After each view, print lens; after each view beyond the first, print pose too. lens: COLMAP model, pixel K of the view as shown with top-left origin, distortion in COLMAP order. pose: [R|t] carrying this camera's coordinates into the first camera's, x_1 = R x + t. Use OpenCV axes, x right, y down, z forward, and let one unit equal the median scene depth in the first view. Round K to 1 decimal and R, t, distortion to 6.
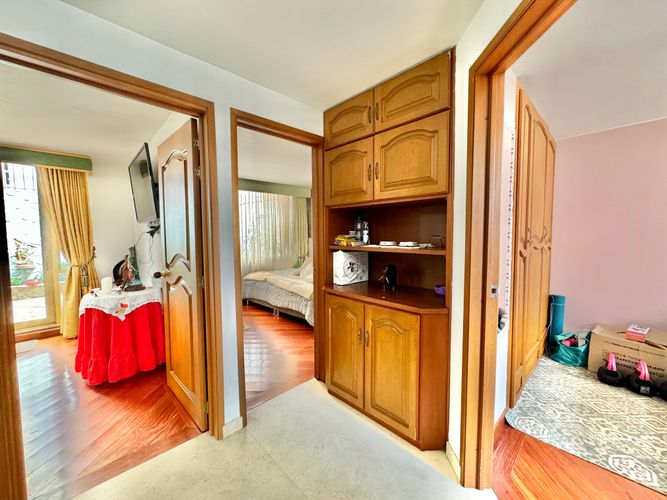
lens RADIAL K [[265.1, 0, 334.1], [0, 265.1, 249.3], [0, 0, 1]] dist [0.000255, 0.000437]
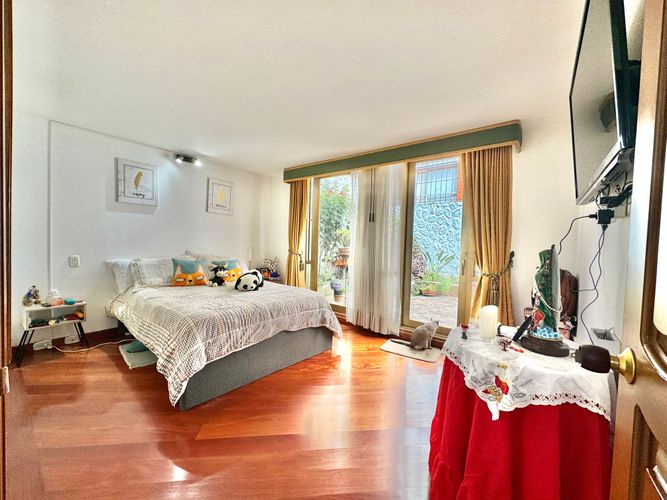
lens RADIAL K [[265.1, 0, 334.1], [0, 265.1, 249.3], [0, 0, 1]] dist [0.000255, 0.000437]
pose [[0.138787, 0.044049, -0.989342, -0.323153], [-0.089365, 0.995492, 0.031787, 0.005813], [0.986282, 0.084001, 0.142098, 0.506063]]
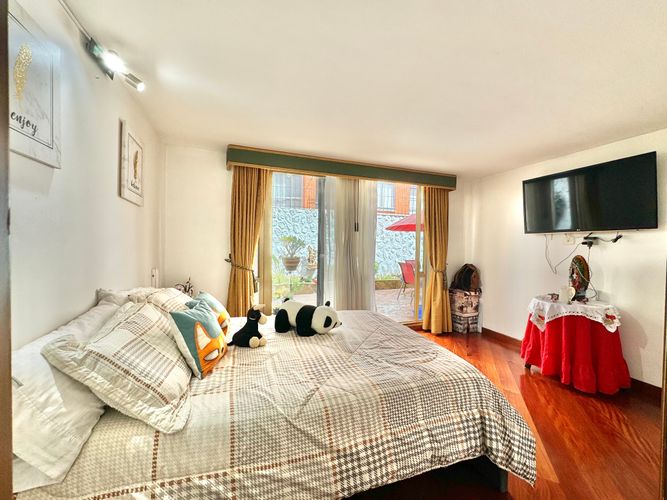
lens RADIAL K [[265.1, 0, 334.1], [0, 265.1, 249.3], [0, 0, 1]] dist [0.000255, 0.000437]
pose [[0.907955, 0.031560, -0.417877, -0.994195], [-0.050571, 0.998125, -0.034495, 0.031177], [0.416004, 0.052453, 0.907849, -0.234991]]
